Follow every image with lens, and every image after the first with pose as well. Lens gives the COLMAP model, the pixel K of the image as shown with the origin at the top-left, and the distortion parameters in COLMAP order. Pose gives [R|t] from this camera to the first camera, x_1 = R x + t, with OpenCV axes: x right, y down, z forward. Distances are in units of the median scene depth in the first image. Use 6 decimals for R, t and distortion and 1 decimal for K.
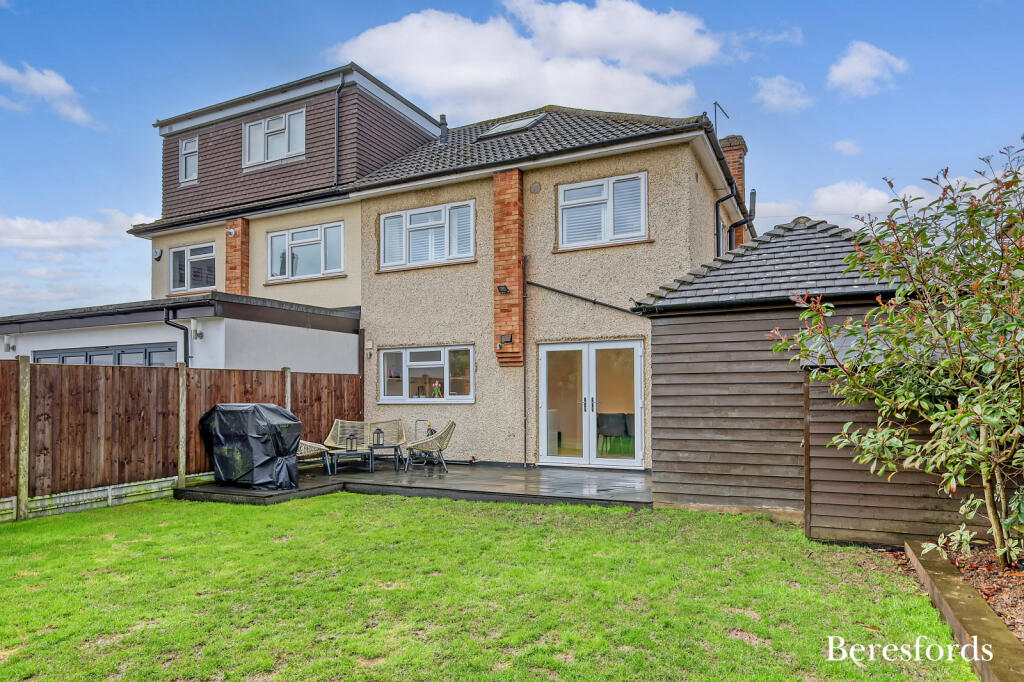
lens RADIAL K [[635.6, 0, 499.3], [0, 635.6, 374.4], [0, 0, 1]] dist [0.001335, 0.002625]
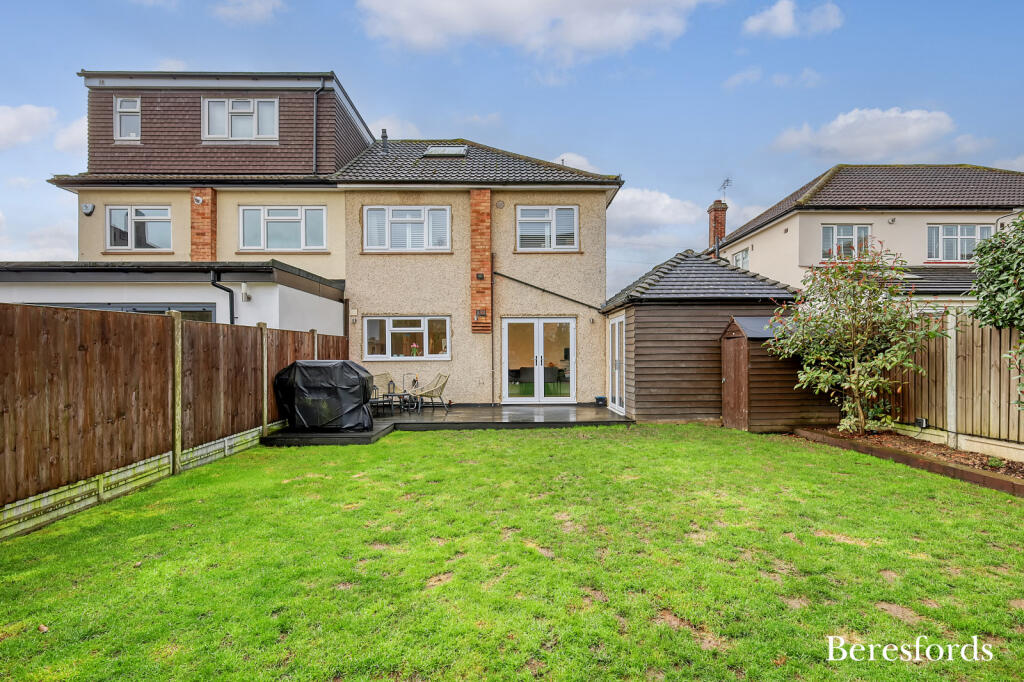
lens RADIAL K [[482.3, 0, 516.0], [0, 482.3, 350.9], [0, 0, 1]] dist [0.003797, 0.000062]
pose [[0.887542, 0.006696, 0.460677, -0.396827], [-0.016497, 0.999715, 0.017252, 0.006523], [-0.460431, -0.022911, 0.887400, 0.045108]]
